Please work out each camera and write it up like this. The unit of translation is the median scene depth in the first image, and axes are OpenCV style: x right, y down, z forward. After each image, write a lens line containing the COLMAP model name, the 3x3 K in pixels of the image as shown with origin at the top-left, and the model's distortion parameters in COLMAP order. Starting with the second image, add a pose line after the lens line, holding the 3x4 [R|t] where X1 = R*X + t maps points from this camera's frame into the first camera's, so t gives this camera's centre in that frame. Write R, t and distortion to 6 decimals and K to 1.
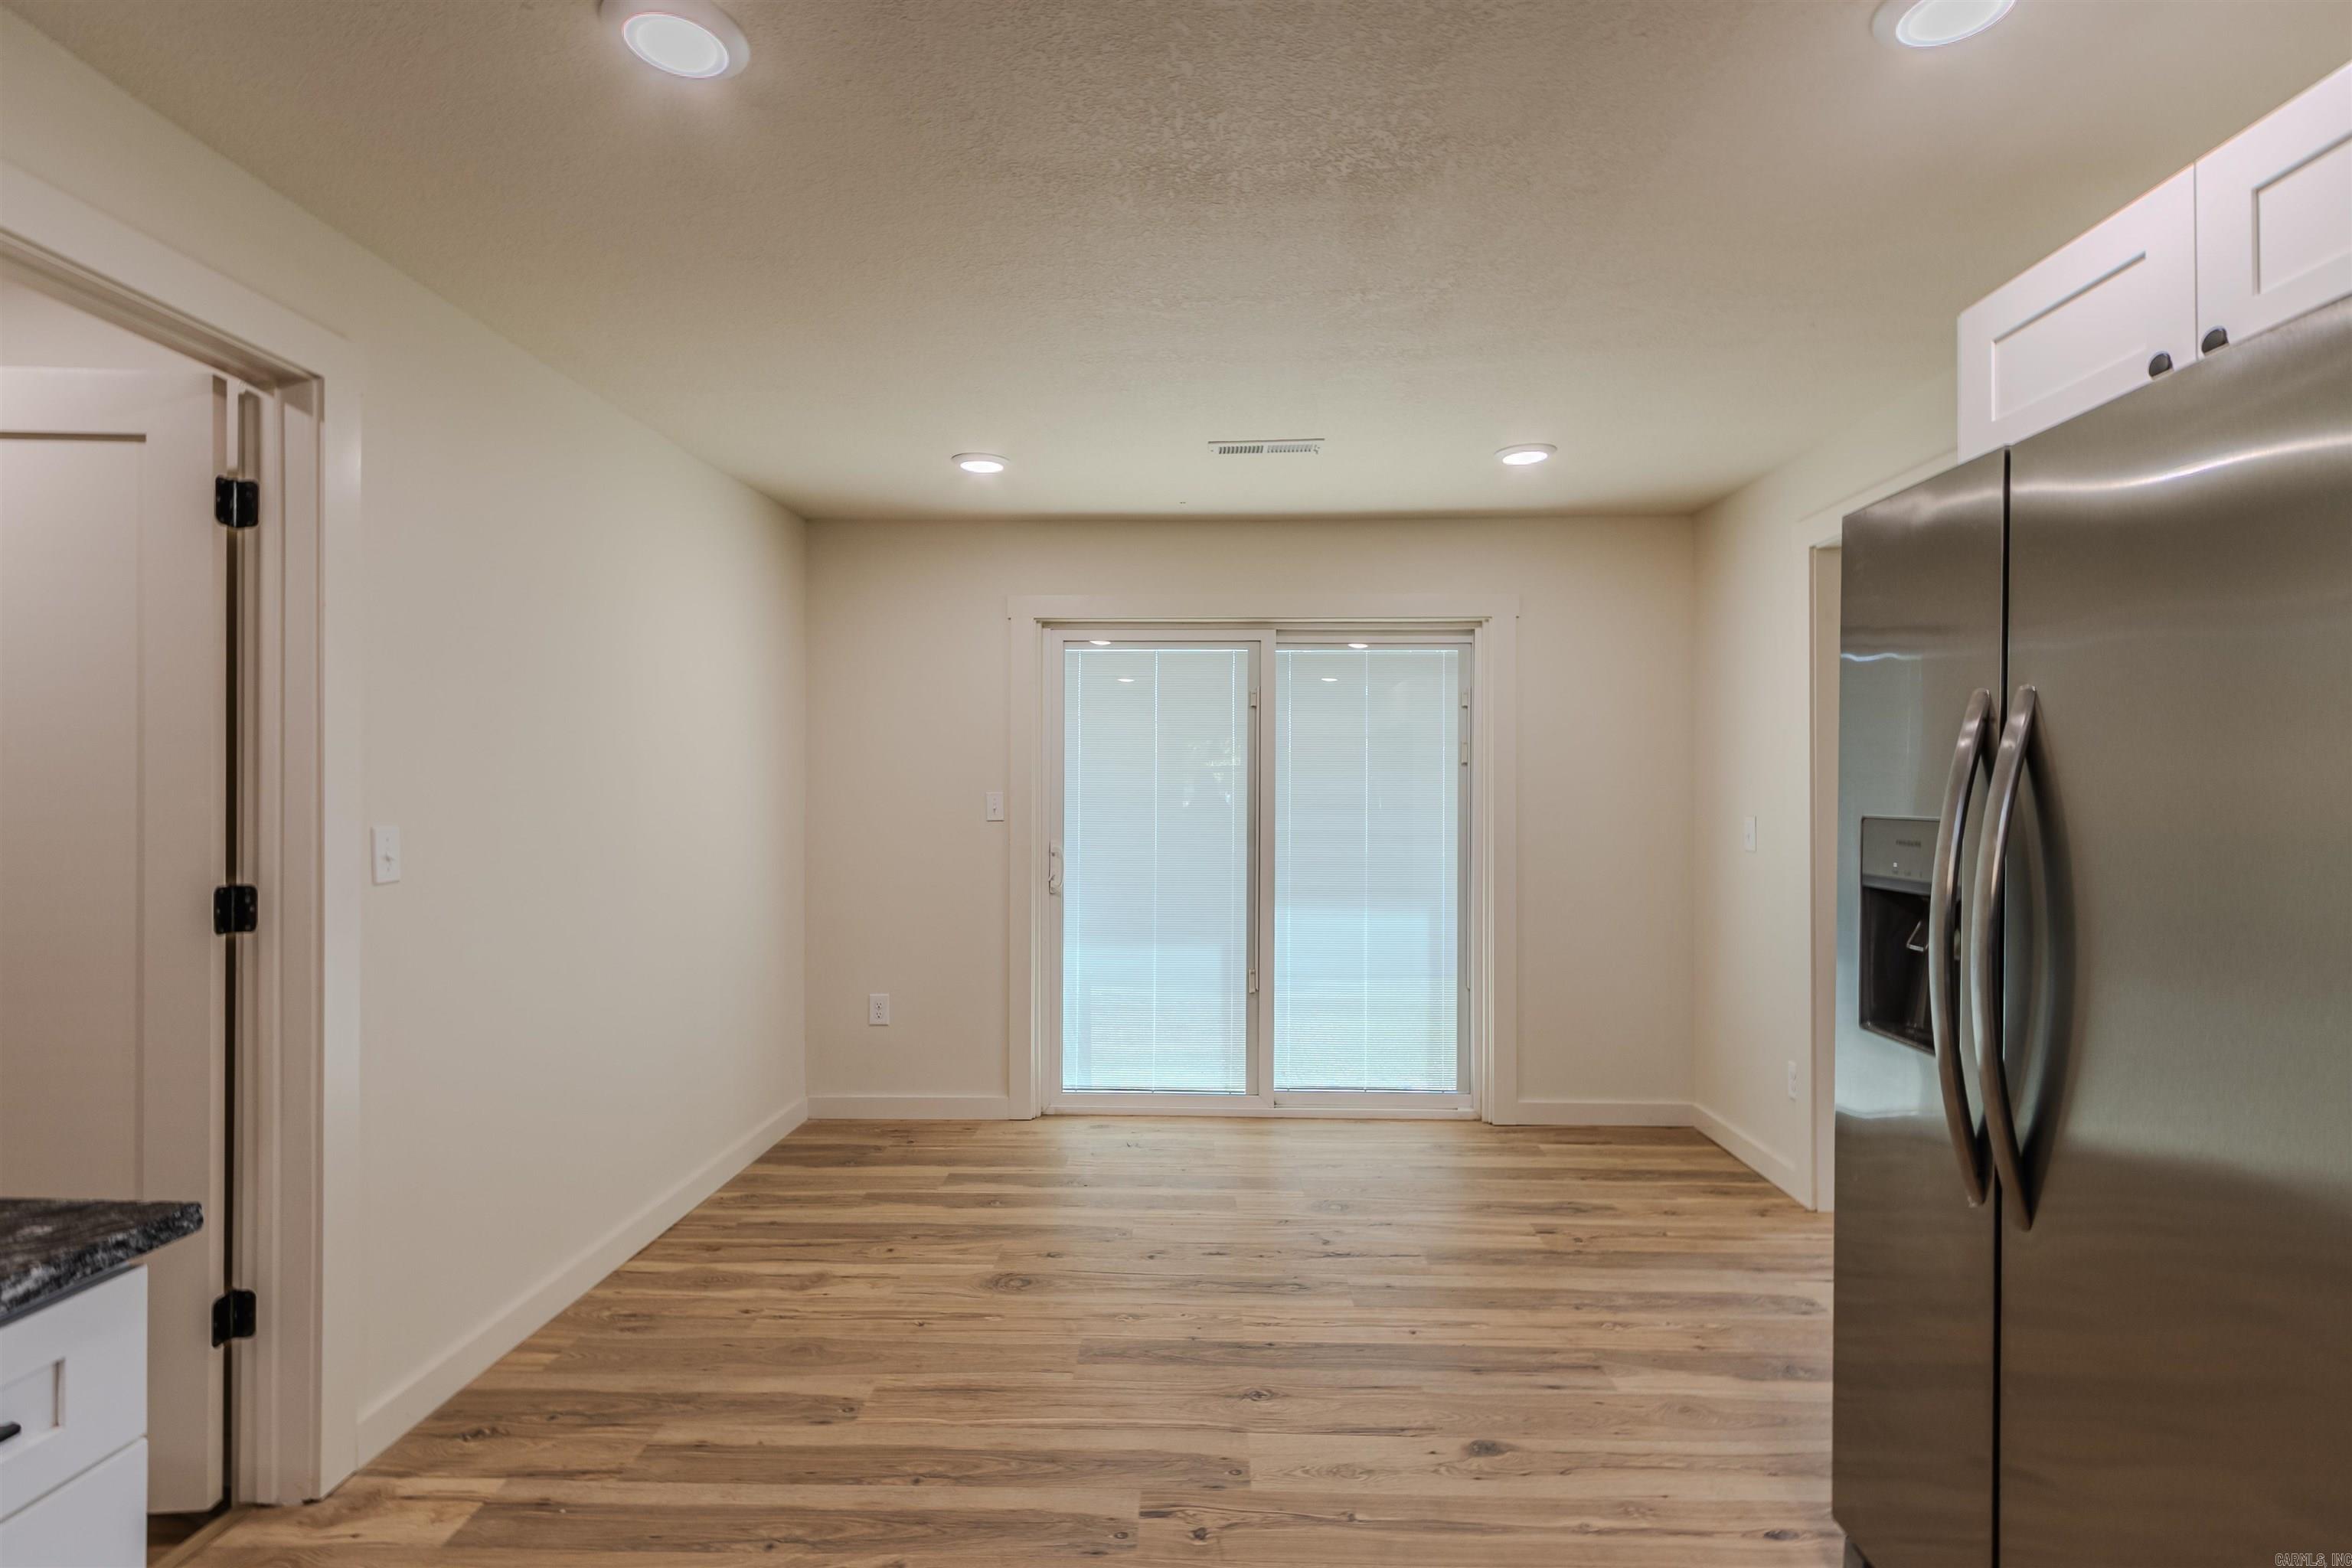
lens RADIAL K [[1108.4, 0, 1183.0], [0, 1108.4, 787.6], [0, 0, 1]] dist [0.010561, -0.004444]
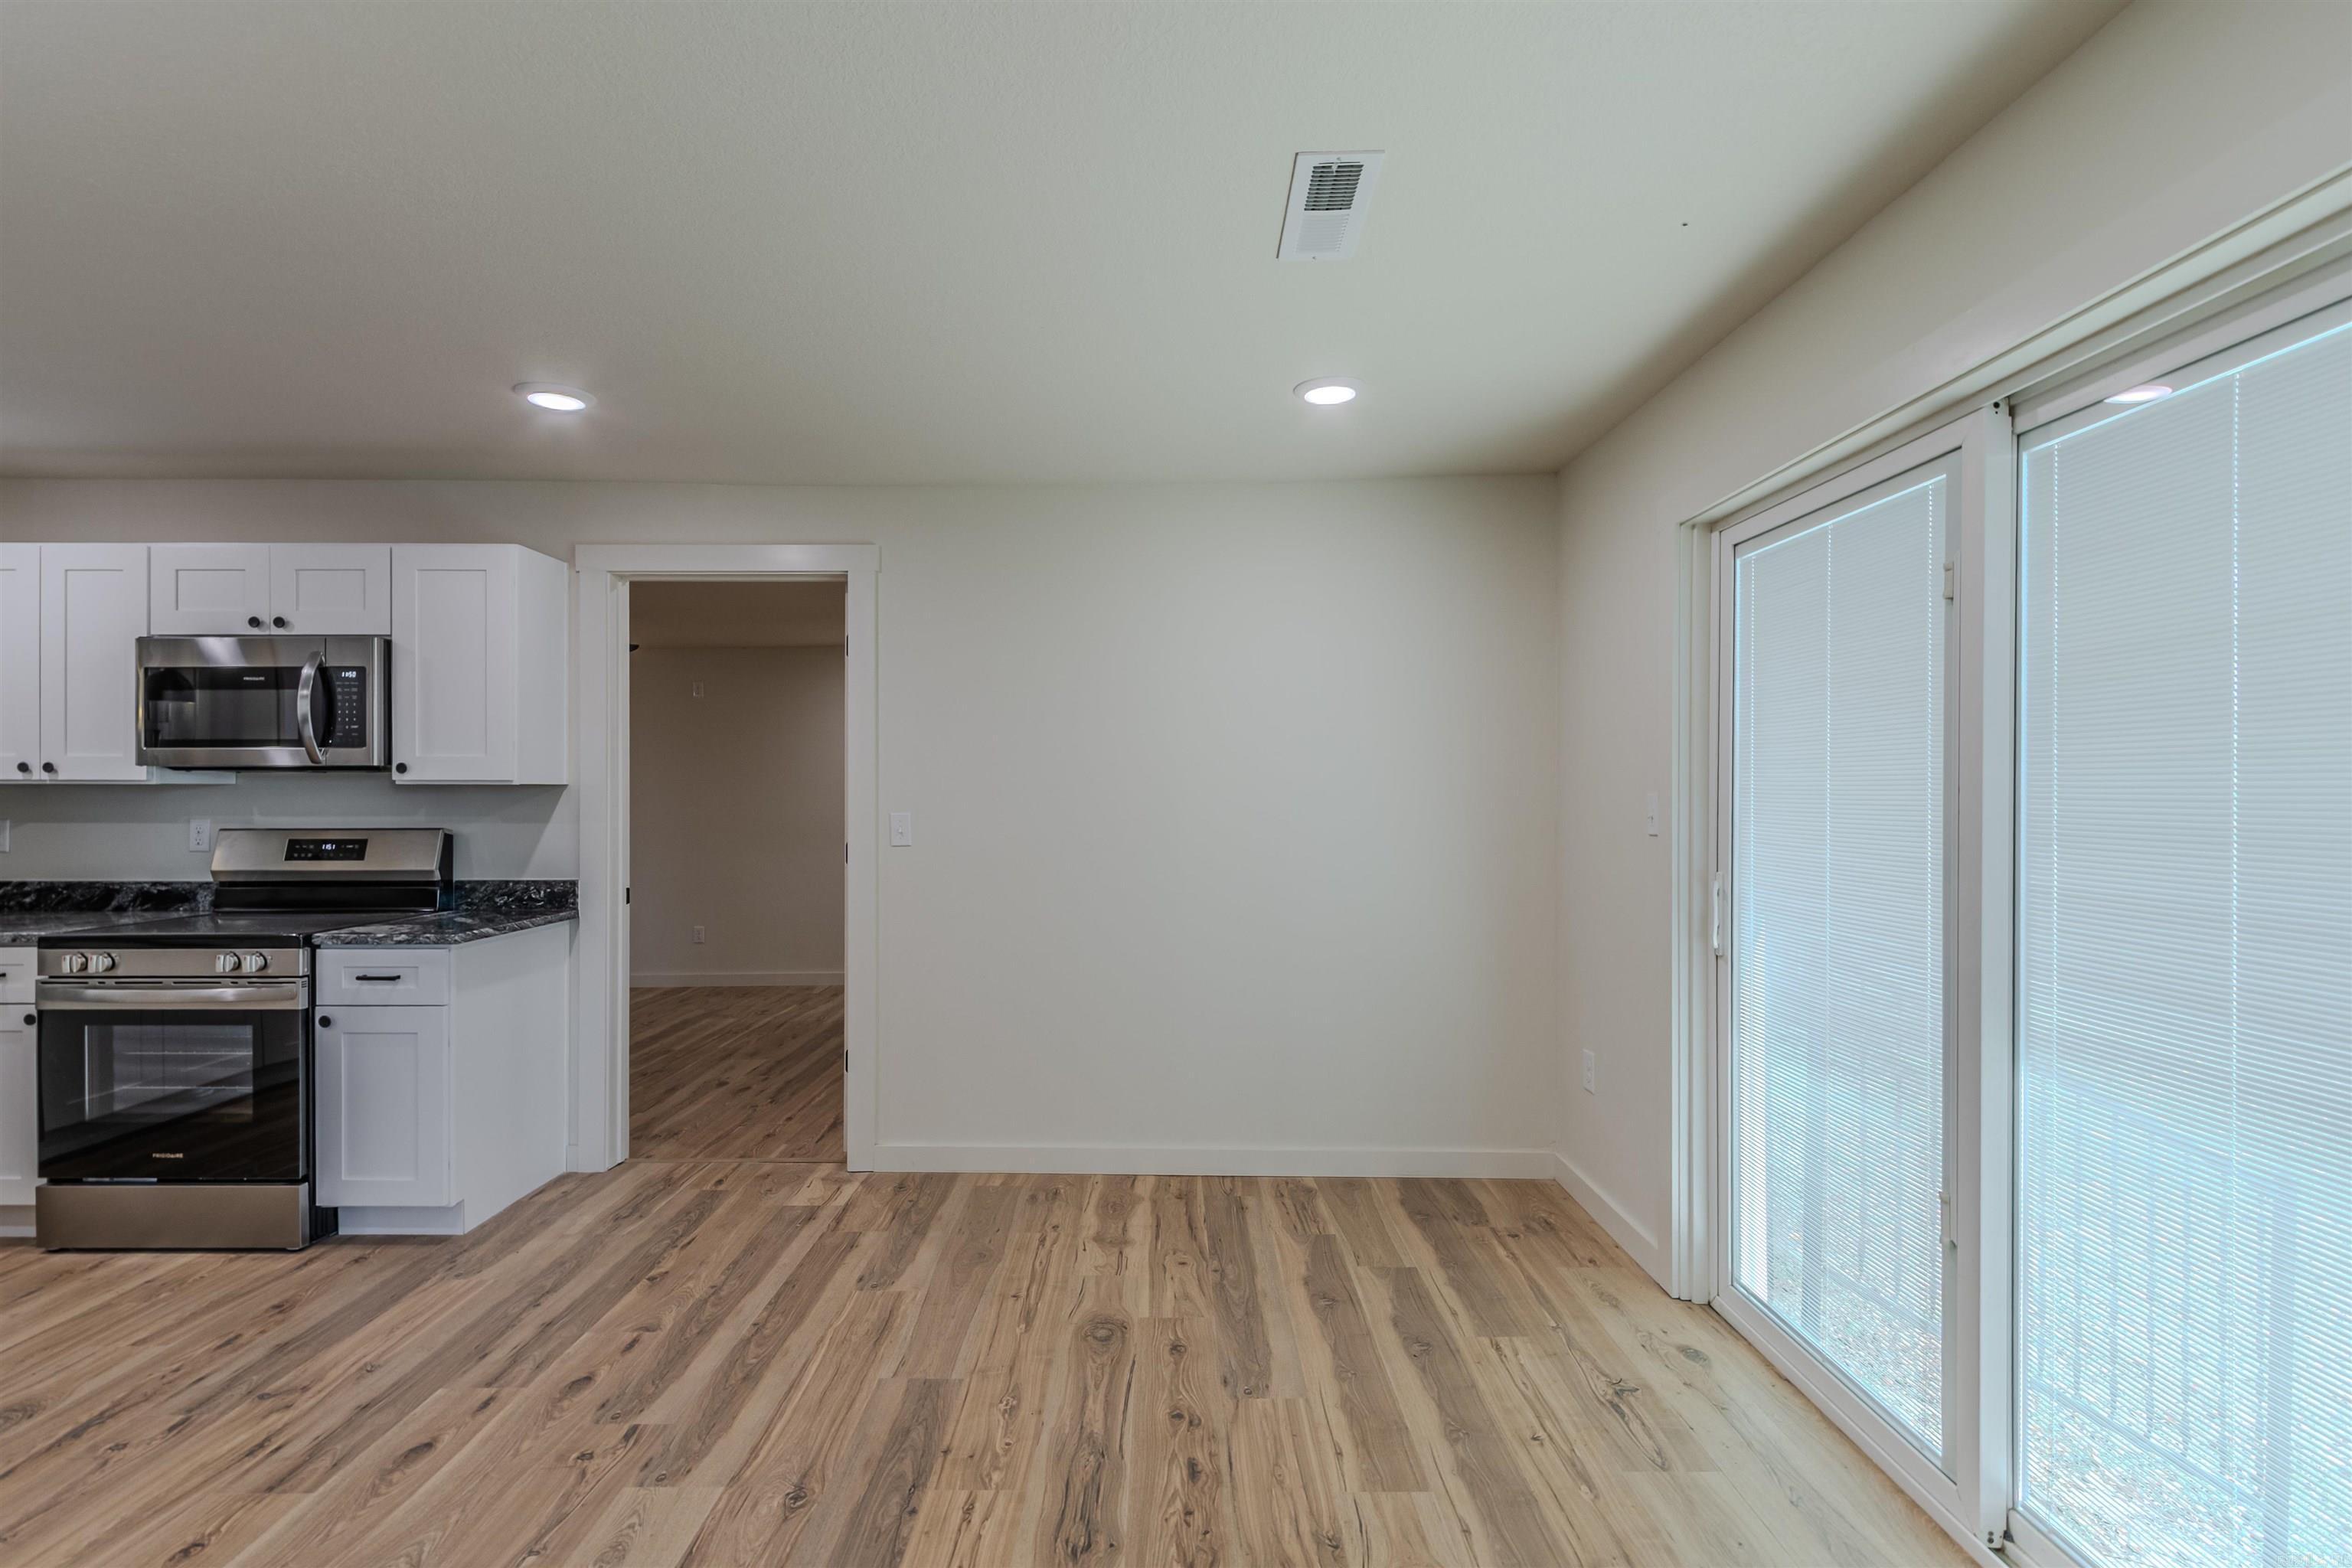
lens RADIAL K [[1108.4, 0, 1182.7], [0, 1108.4, 790.0], [0, 0, 1]] dist [0.010561, -0.004444]
pose [[0.020817, -0.006936, -0.999759, 0.786029], [0.004025, 0.999968, -0.006854, 0.007204], [0.999775, -0.003882, 0.020844, 1.077752]]
